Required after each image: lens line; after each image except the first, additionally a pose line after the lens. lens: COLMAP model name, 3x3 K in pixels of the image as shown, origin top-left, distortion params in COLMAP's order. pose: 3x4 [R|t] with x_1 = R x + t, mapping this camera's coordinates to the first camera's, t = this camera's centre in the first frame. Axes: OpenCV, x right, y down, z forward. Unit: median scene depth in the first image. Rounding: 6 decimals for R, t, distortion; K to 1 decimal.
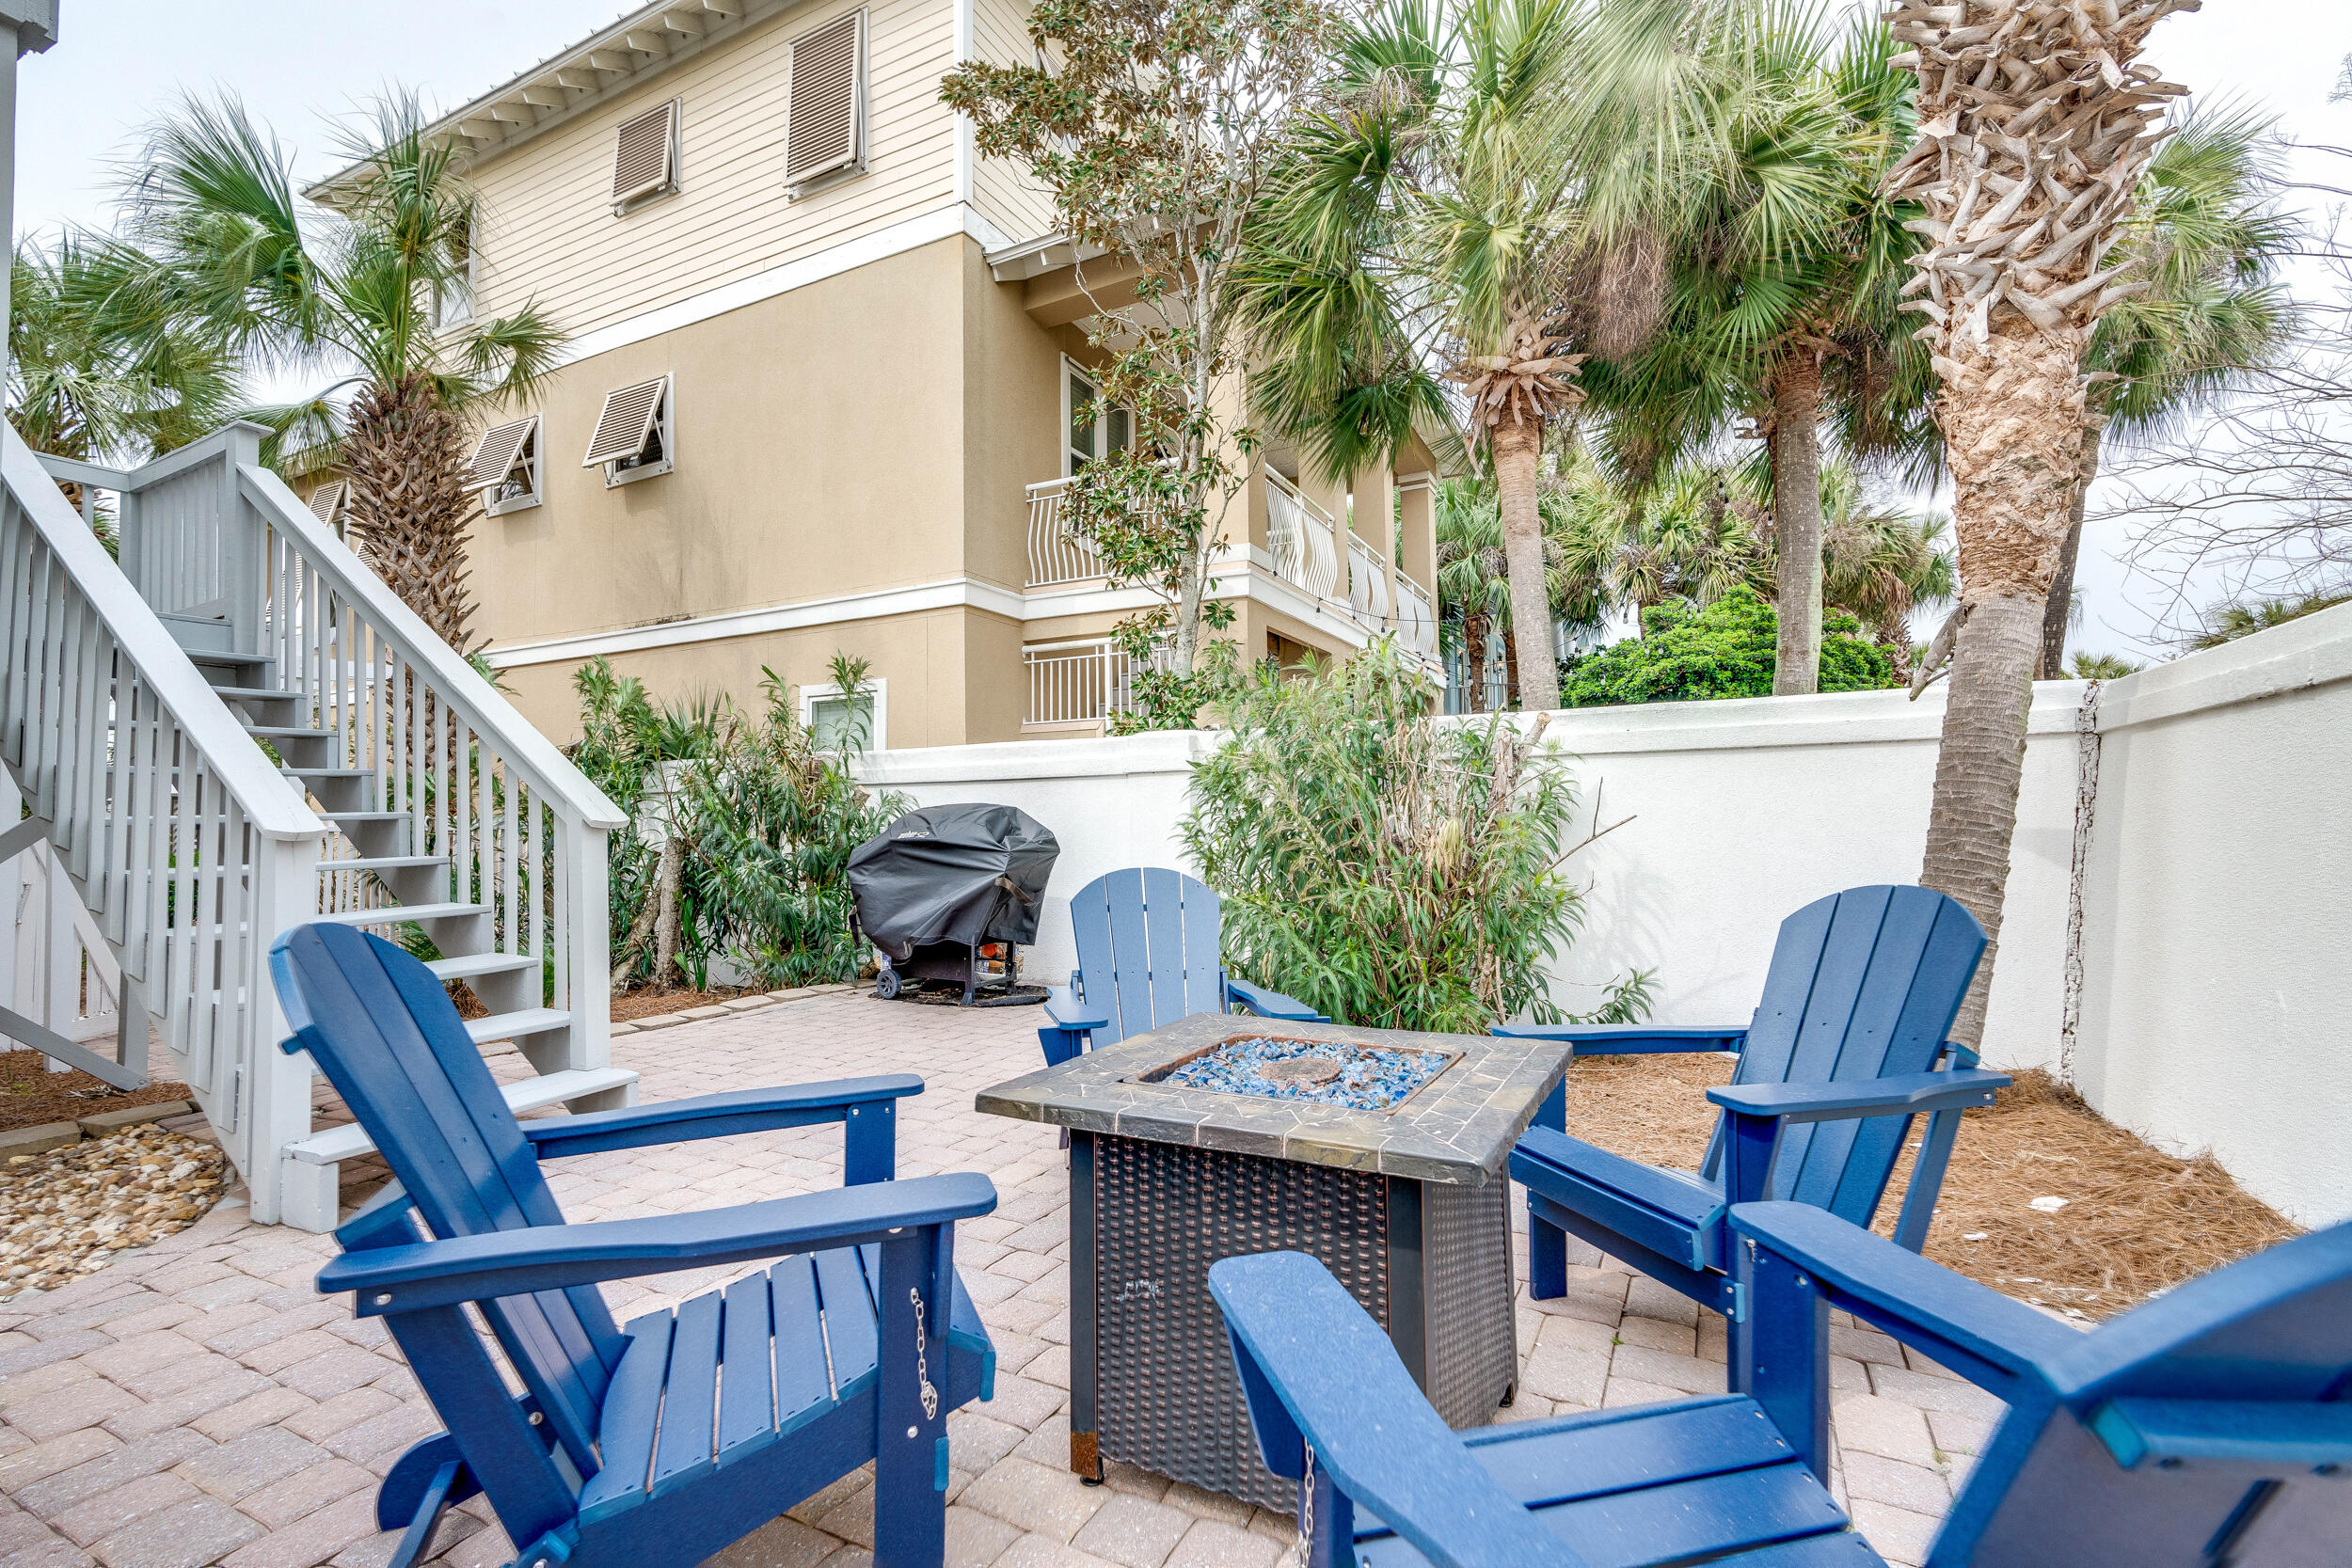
lens RADIAL K [[1075.3, 0, 1177.3], [0, 1075.3, 780.2], [0, 0, 1]] dist [-0.000124, 0.000537]
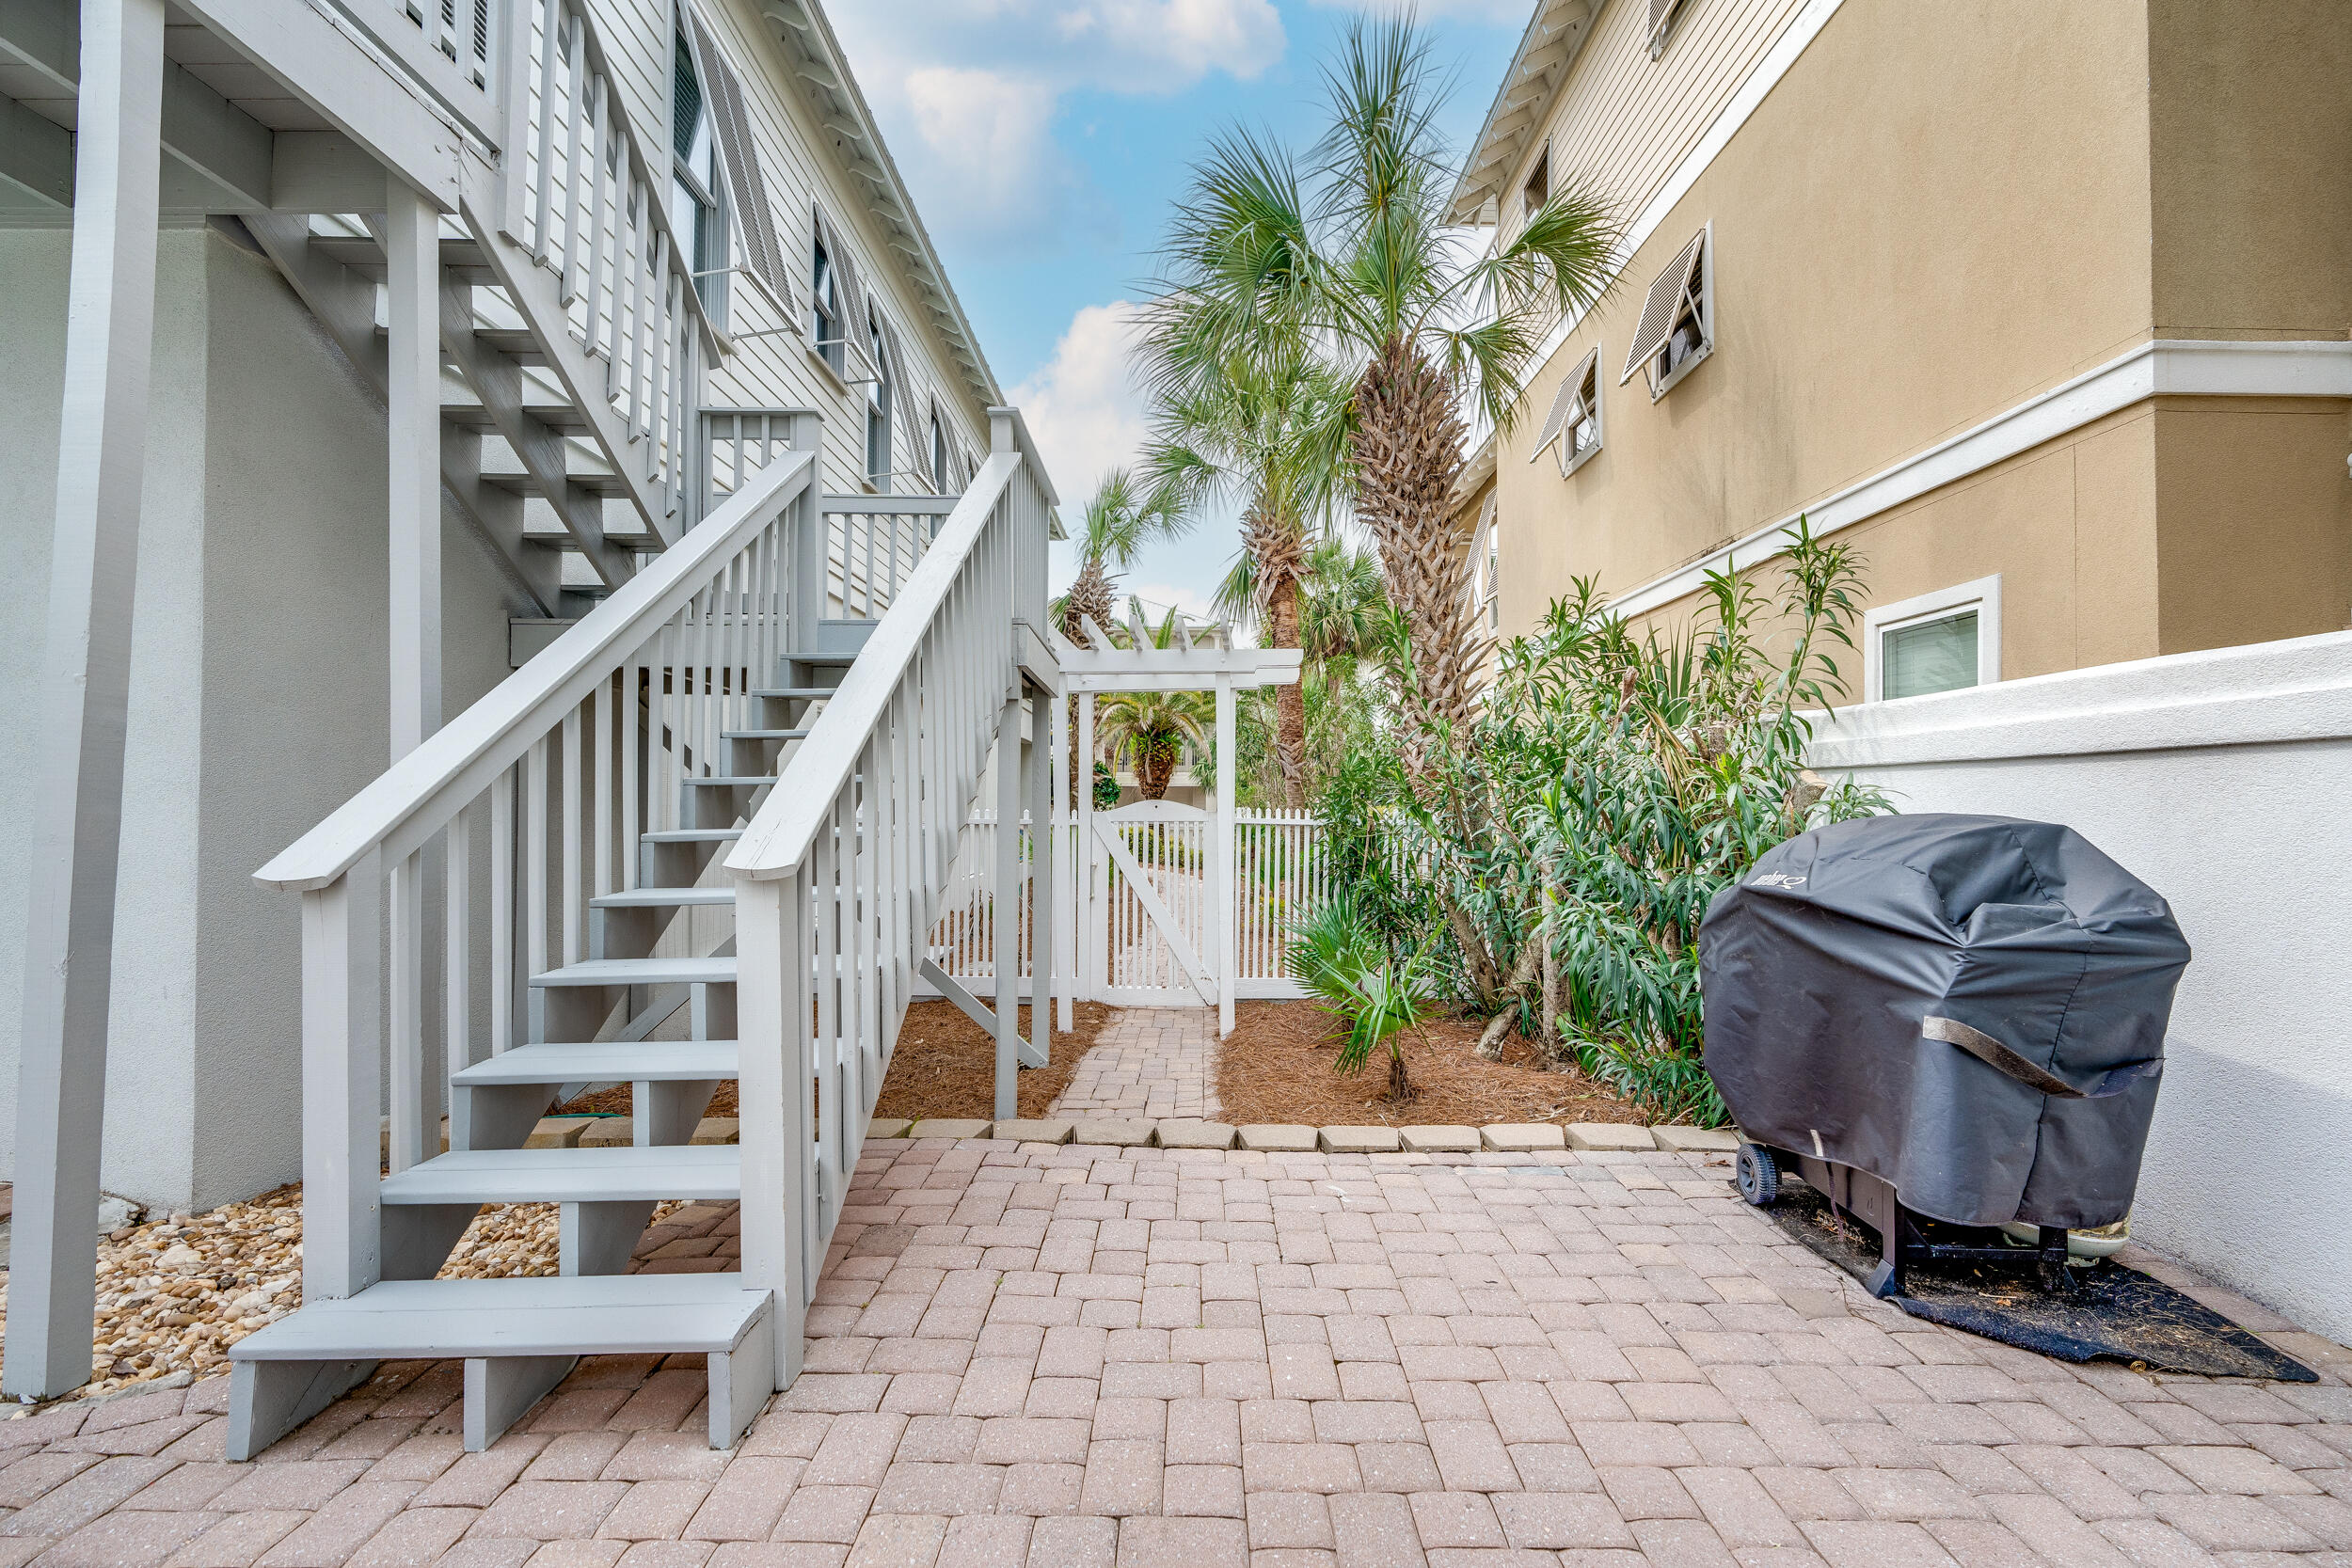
lens RADIAL K [[1075.3, 0, 1188.1], [0, 1075.3, 787.4], [0, 0, 1]] dist [-0.000124, 0.000537]
pose [[0.463856, 0.000309, -0.885911, 0.037843], [0.025545, 0.999579, 0.013724, -0.001924], [0.885542, -0.028997, 0.463653, 0.414395]]
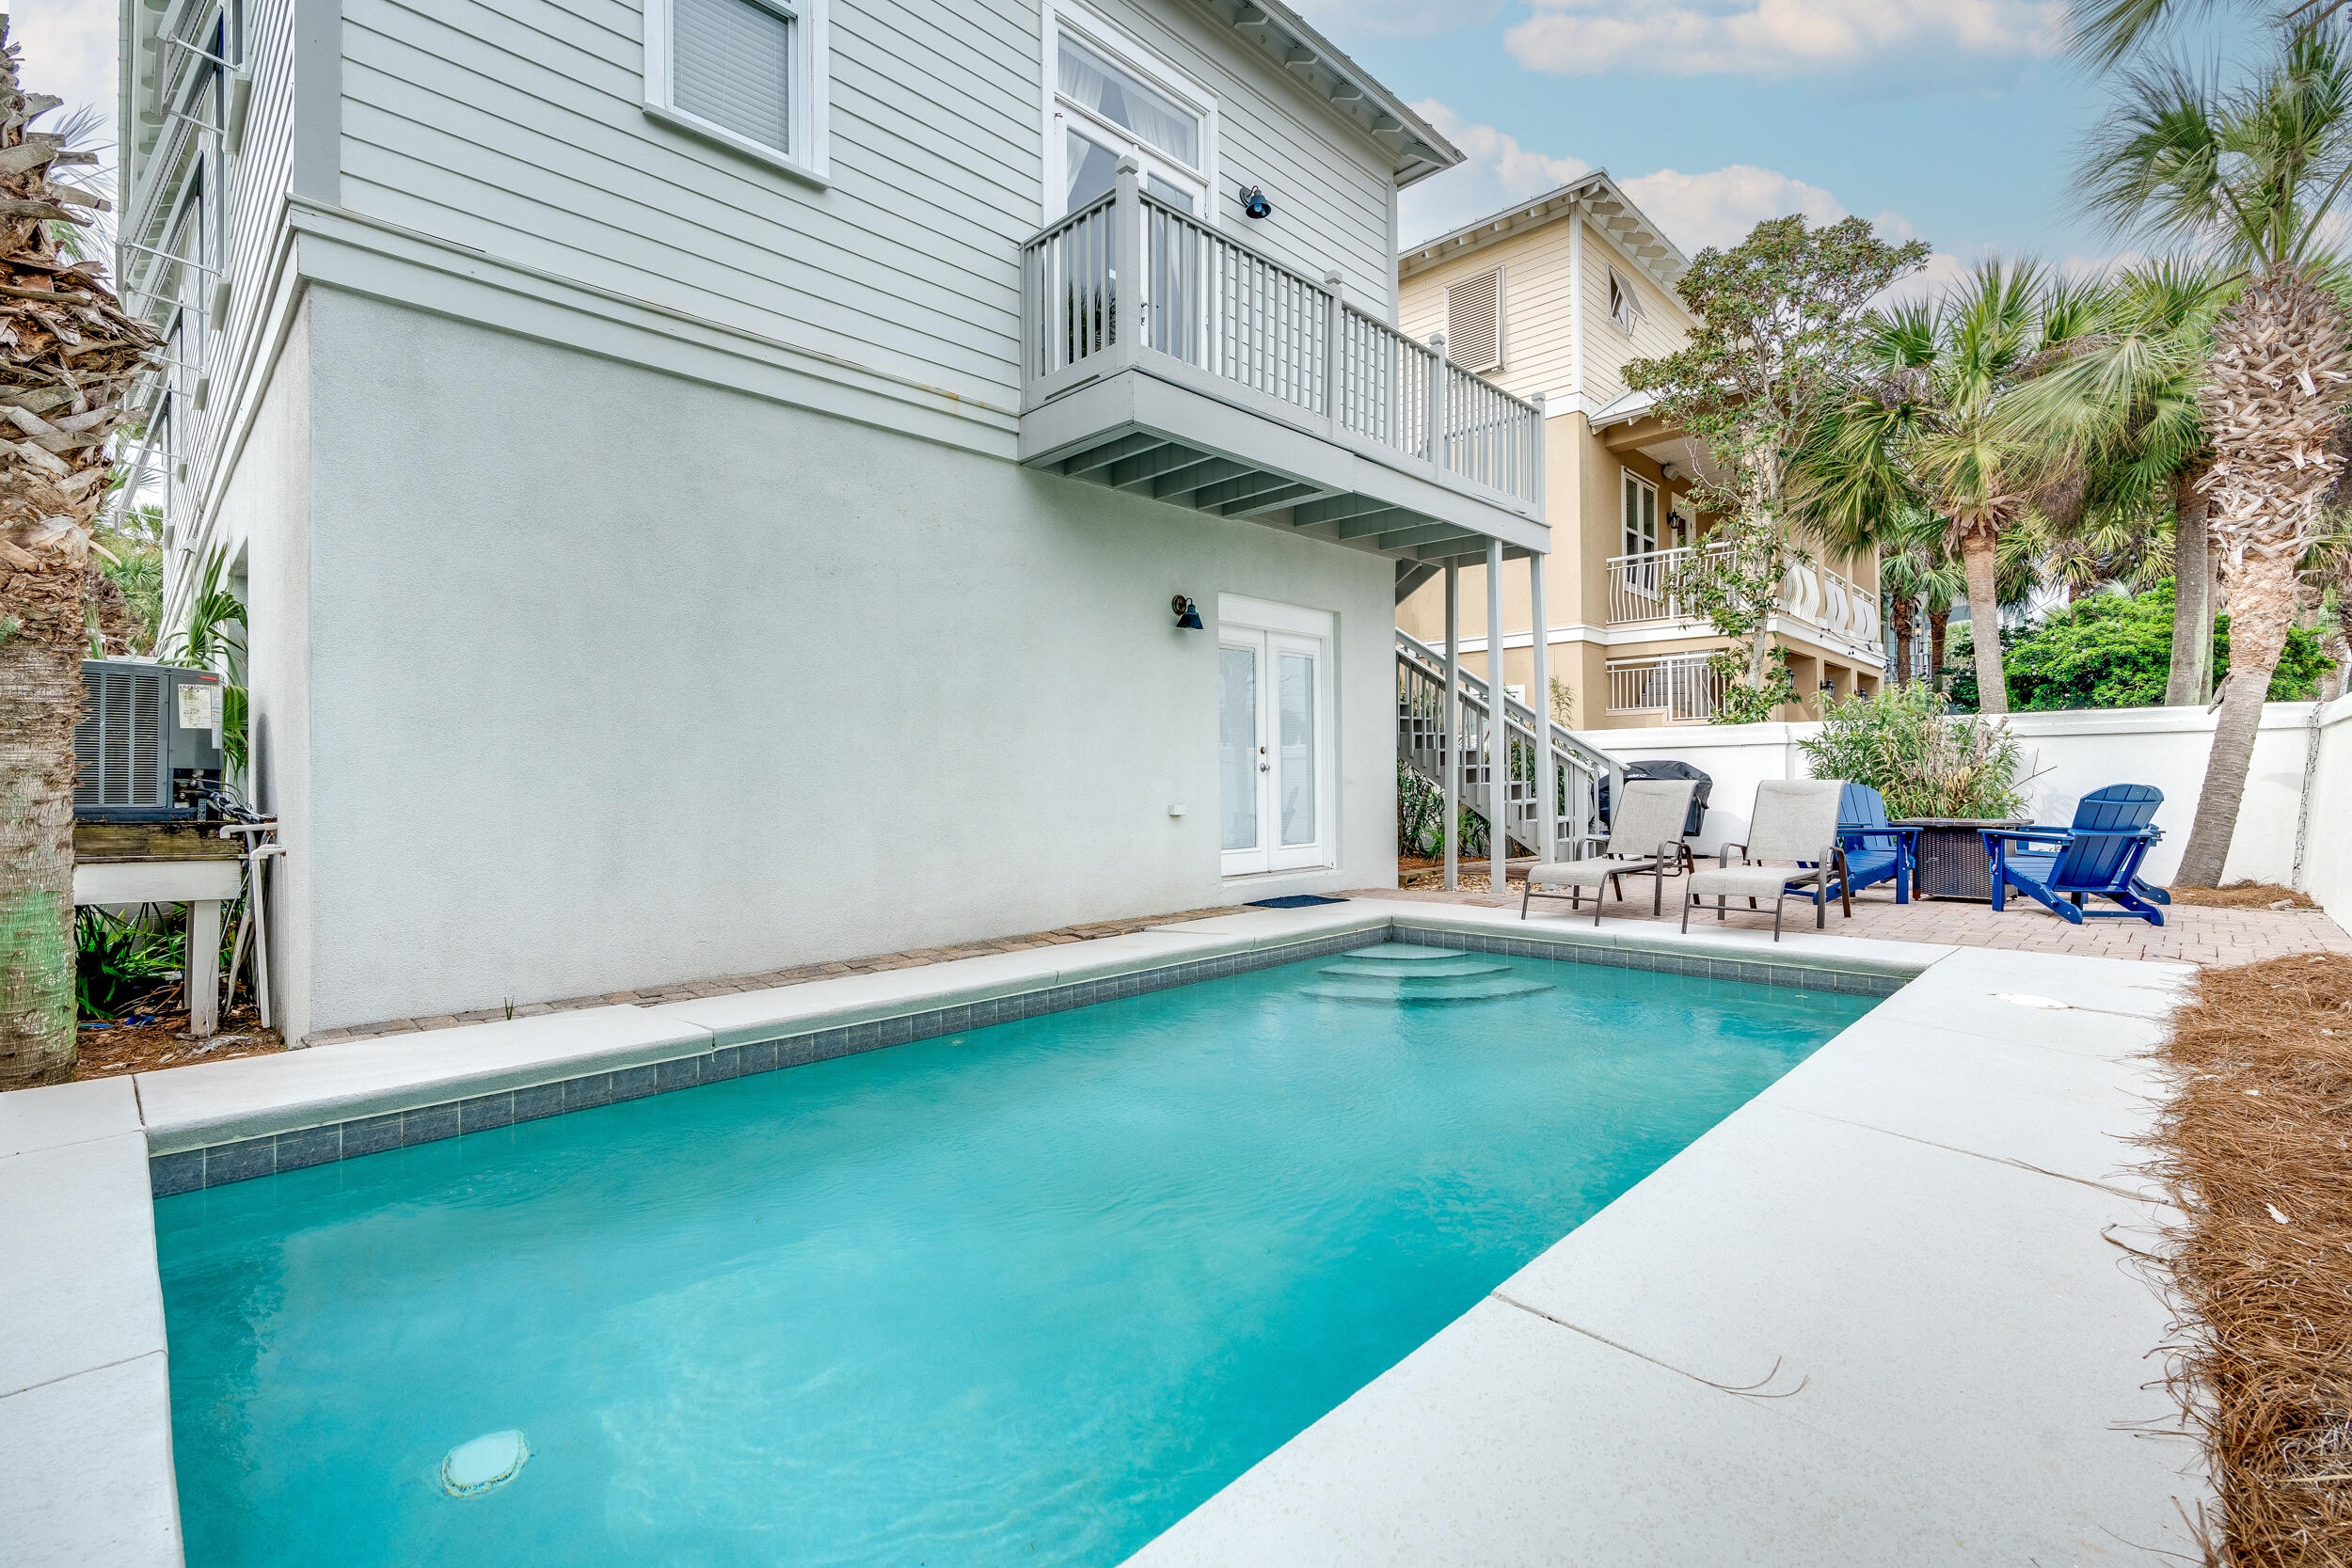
lens RADIAL K [[1075.3, 0, 1162.9], [0, 1075.3, 779.3], [0, 0, 1]] dist [-0.000124, 0.000537]
pose [[0.956777, 0.007147, -0.290736, -0.371822], [0.005192, 0.999119, 0.041645, -0.022452], [0.290777, -0.041354, 0.955897, -0.890007]]
